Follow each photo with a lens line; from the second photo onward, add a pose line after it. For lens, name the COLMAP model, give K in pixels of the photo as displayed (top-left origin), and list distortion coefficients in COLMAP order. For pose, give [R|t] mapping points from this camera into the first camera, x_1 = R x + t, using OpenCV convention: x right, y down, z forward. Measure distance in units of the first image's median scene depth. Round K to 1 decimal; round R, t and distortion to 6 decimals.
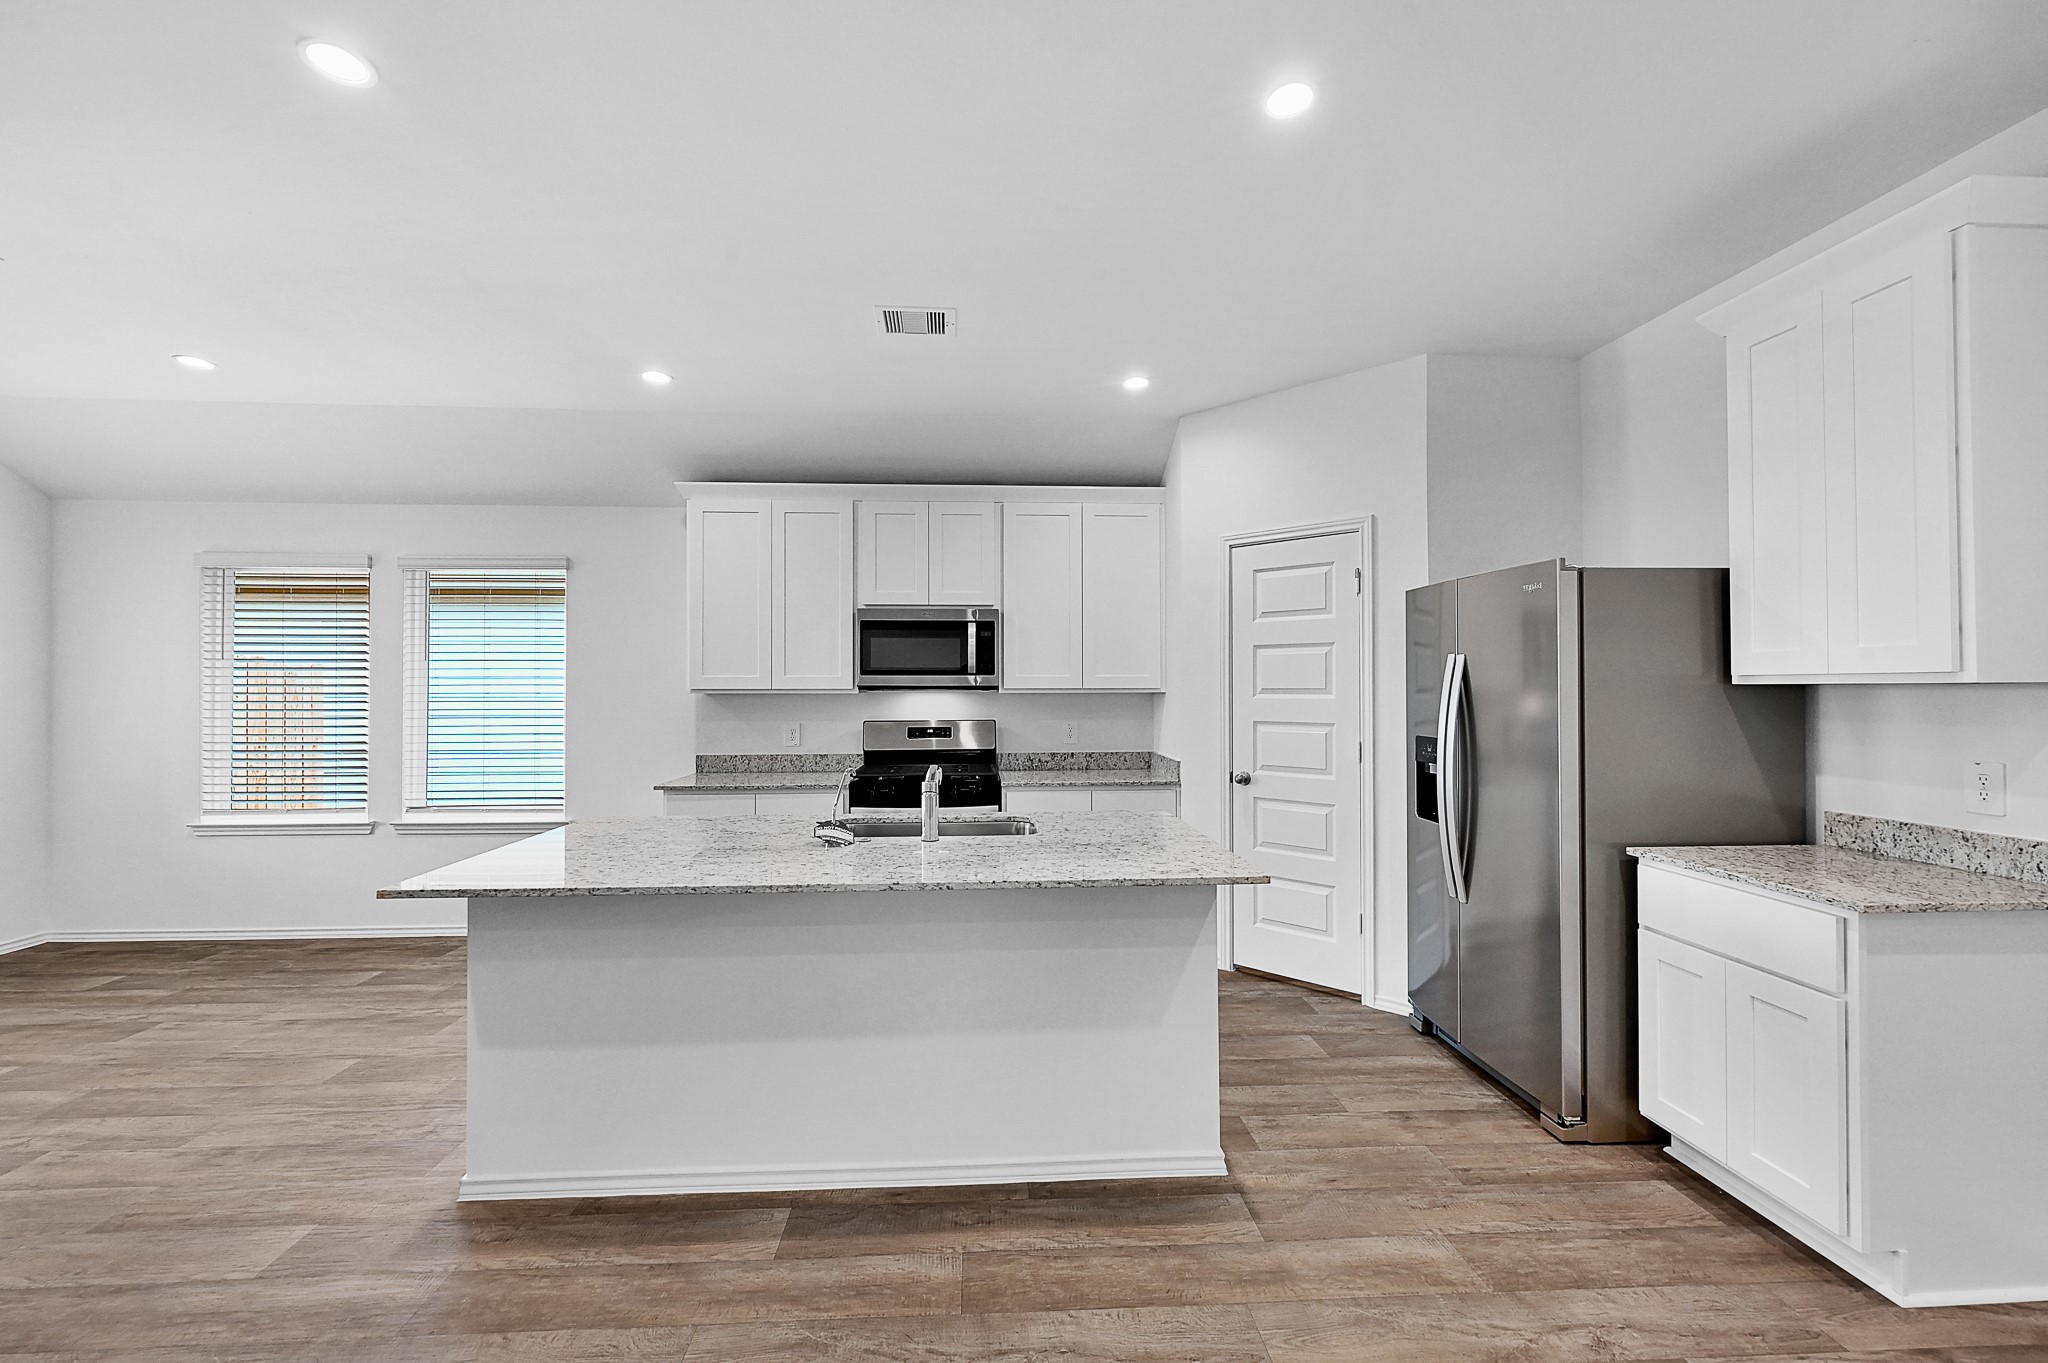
lens RADIAL K [[835.4, 0, 1018.5], [0, 835.4, 679.1], [0, 0, 1]] dist [-0.002423, 0.000616]
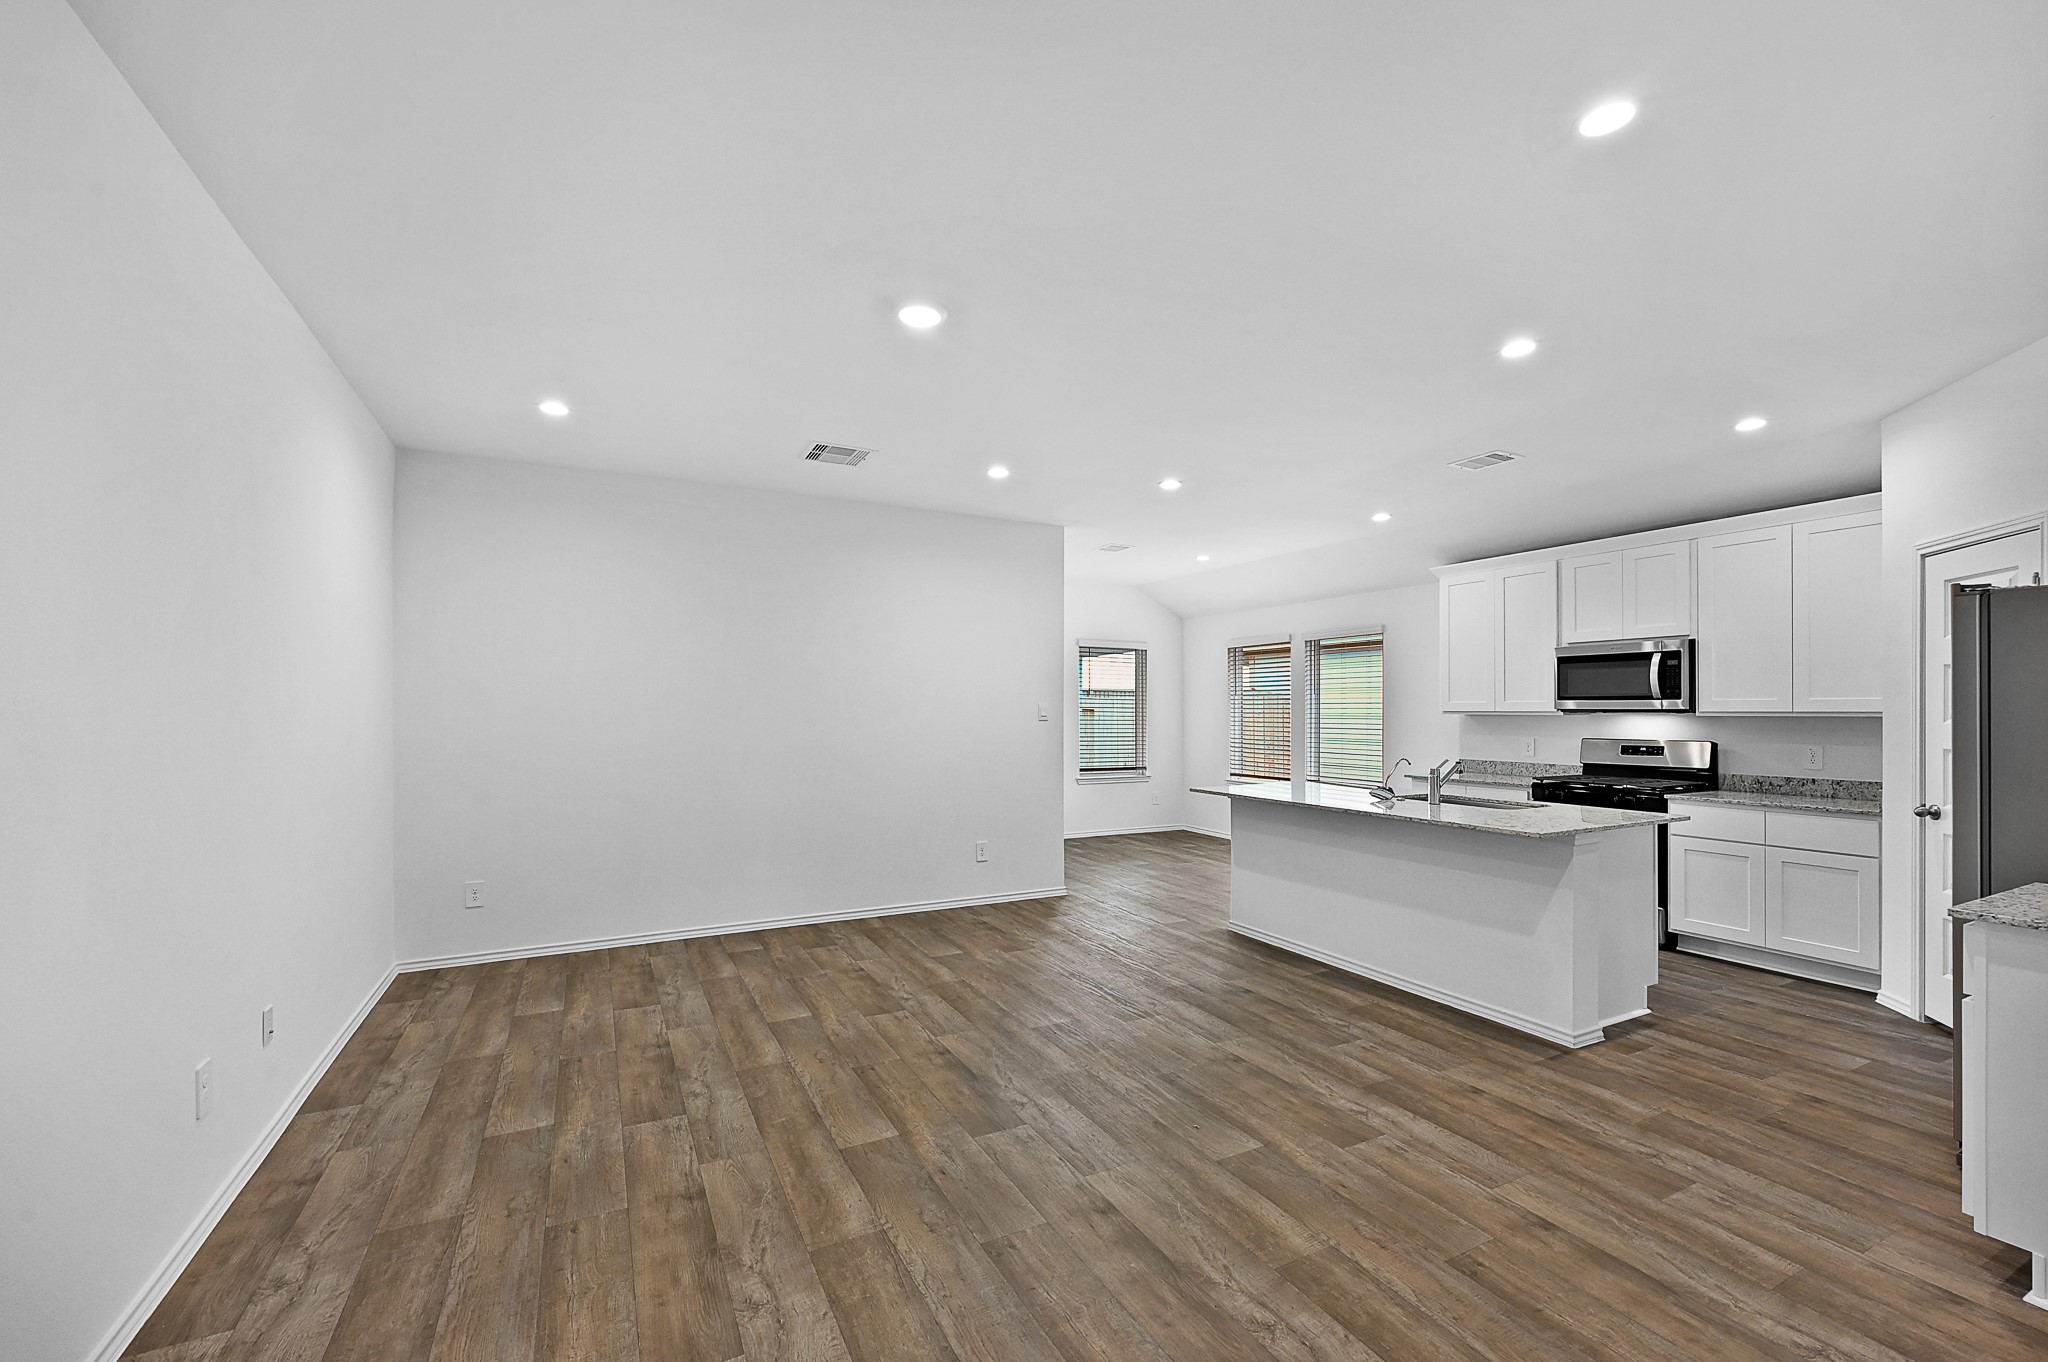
lens RADIAL K [[835.4, 0, 1028.7], [0, 835.4, 698.2], [0, 0, 1]] dist [-0.002423, 0.000616]
pose [[0.416203, -0.009894, -0.909218, 0.757747], [0.008622, 0.999939, -0.006934, -0.007624], [0.909231, -0.004953, 0.416263, -0.296593]]
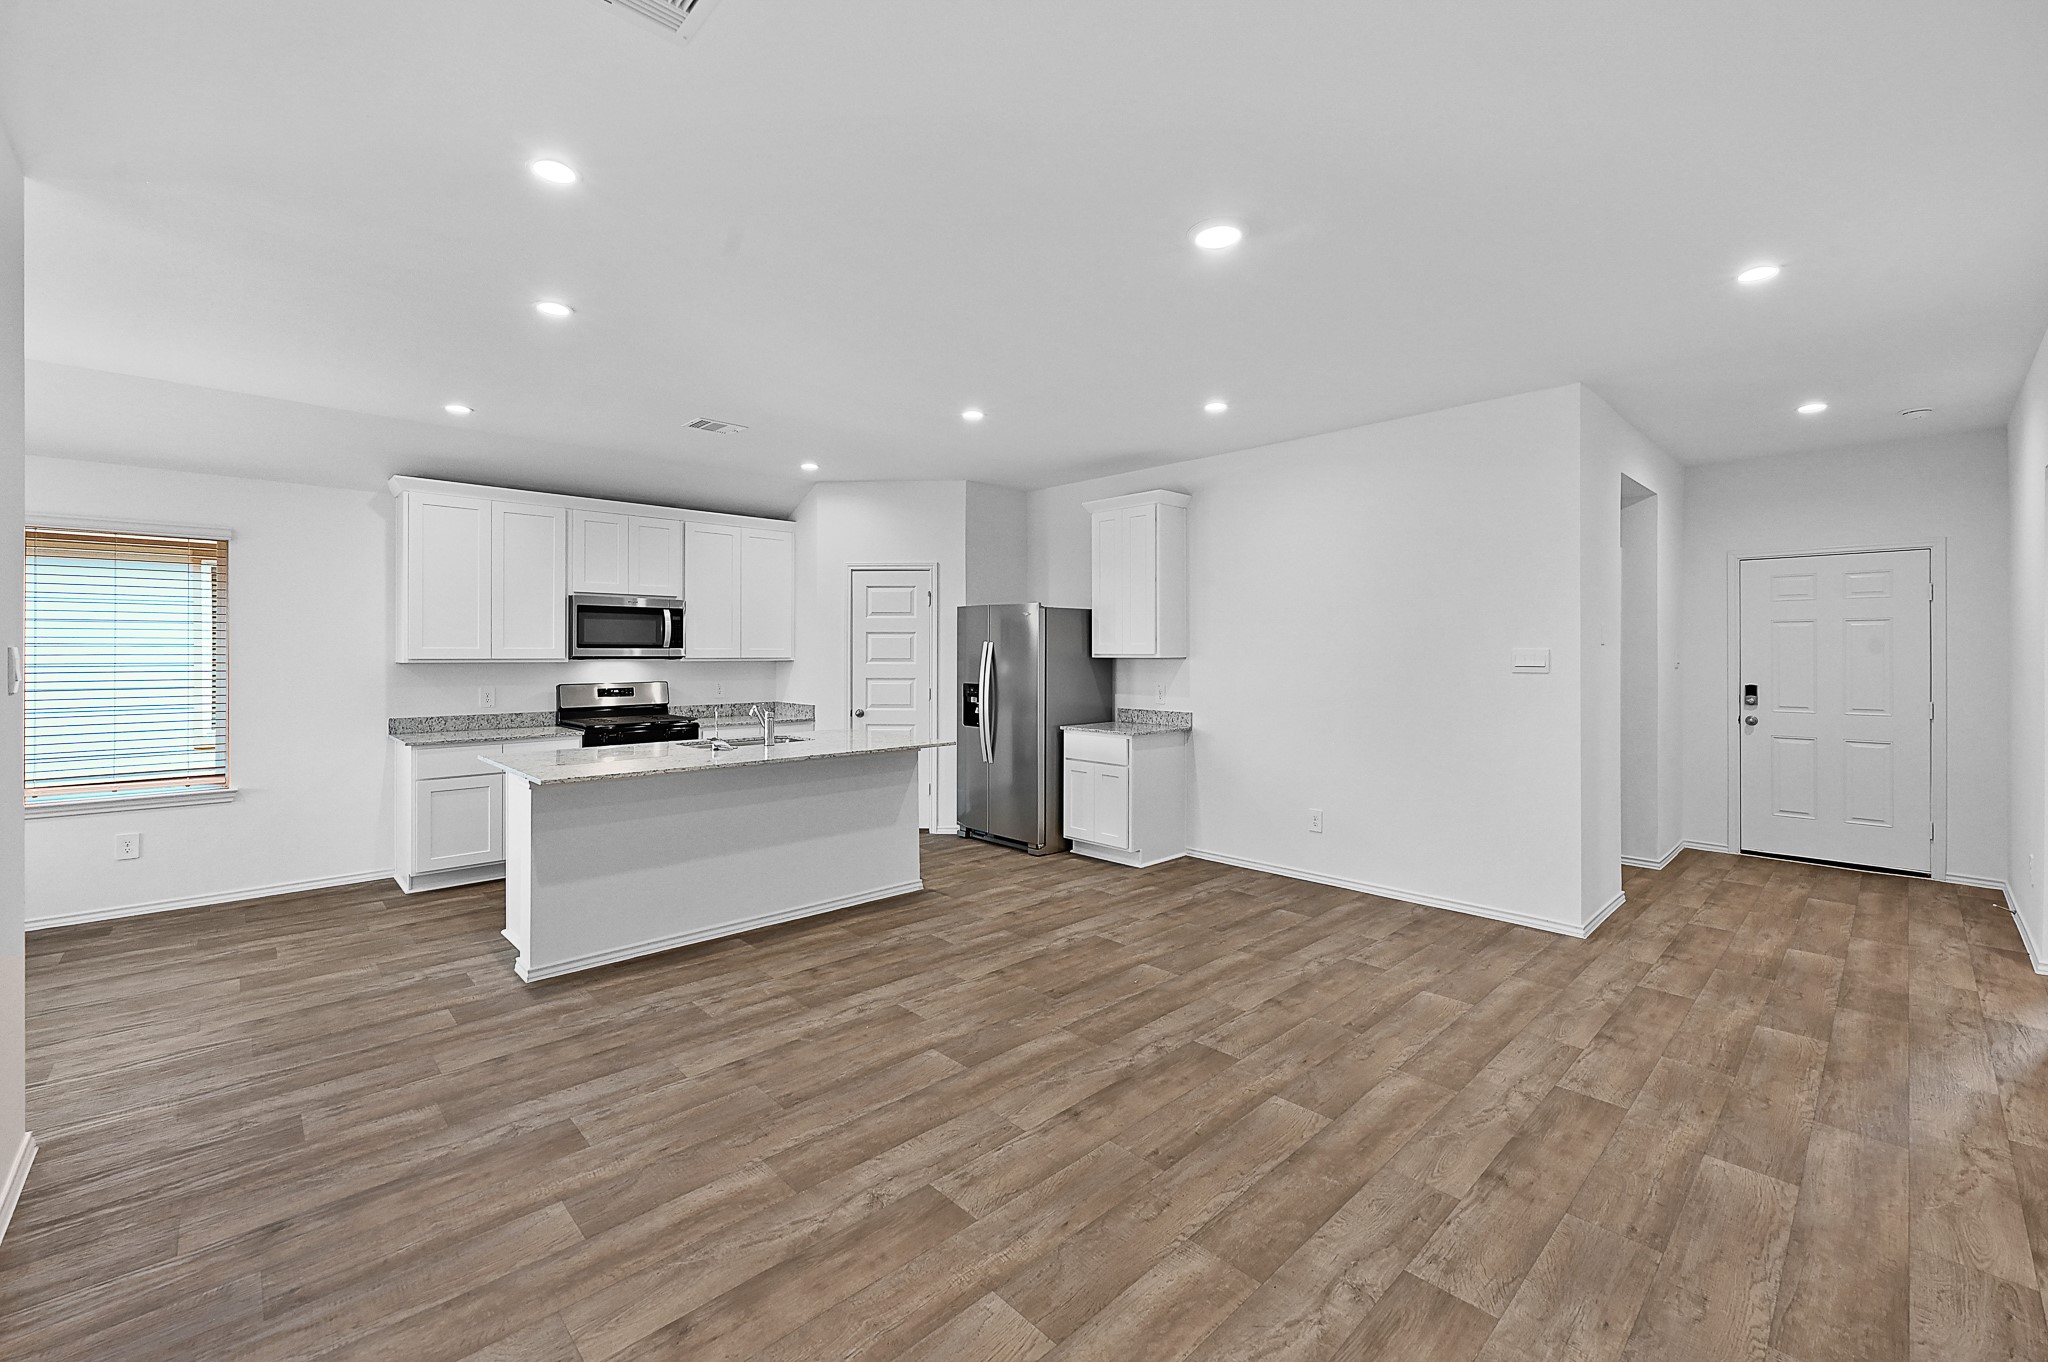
lens RADIAL K [[835.4, 0, 1021.9], [0, 835.4, 651.1], [0, 0, 1]] dist [-0.002423, 0.000616]
pose [[0.764821, 0.003804, 0.644231, -0.600571], [-0.009797, 0.999936, 0.005726, -0.016758], [-0.644168, -0.010691, 0.764809, -0.505082]]
